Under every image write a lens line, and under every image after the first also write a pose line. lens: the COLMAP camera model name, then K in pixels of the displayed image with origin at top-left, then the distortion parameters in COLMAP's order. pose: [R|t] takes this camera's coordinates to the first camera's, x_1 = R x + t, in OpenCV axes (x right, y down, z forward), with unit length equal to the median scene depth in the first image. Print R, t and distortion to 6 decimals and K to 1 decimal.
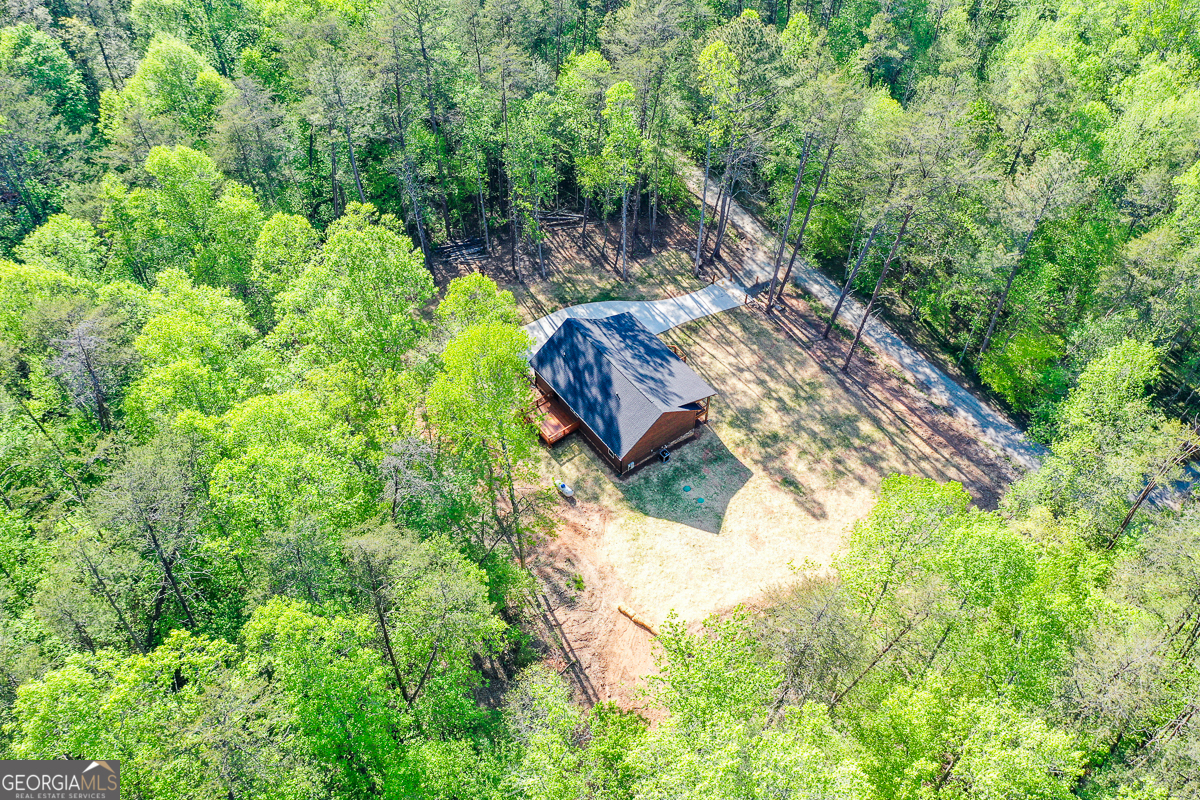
lens RADIAL K [[977.0, 0, 608.2], [0, 977.0, 399.5], [0, 0, 1]] dist [0.026928, -0.028574]
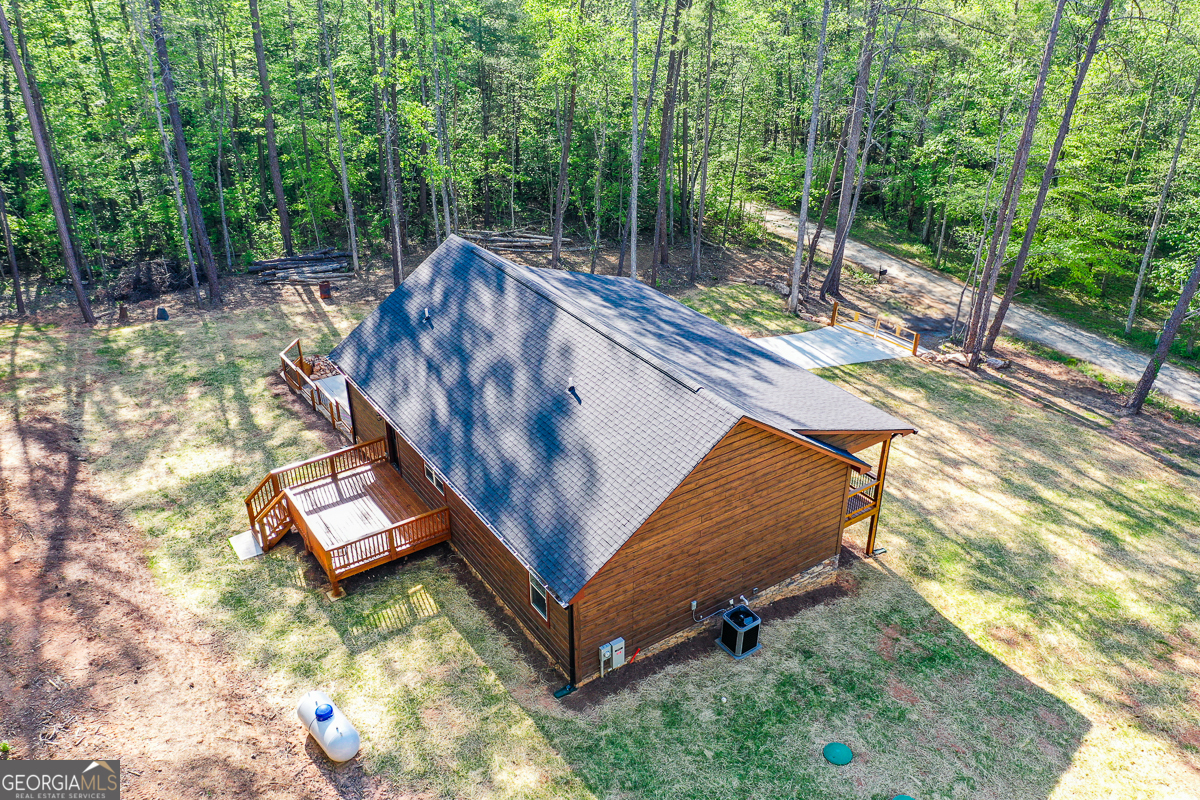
lens RADIAL K [[977.0, 0, 593.2], [0, 977.0, 401.2], [0, 0, 1]] dist [0.026928, -0.028574]
pose [[0.997738, 0.020654, -0.063973, 0.031836], [-0.042862, 0.928565, -0.368687, 0.096794], [0.051789, 0.370595, 0.927349, 0.699956]]
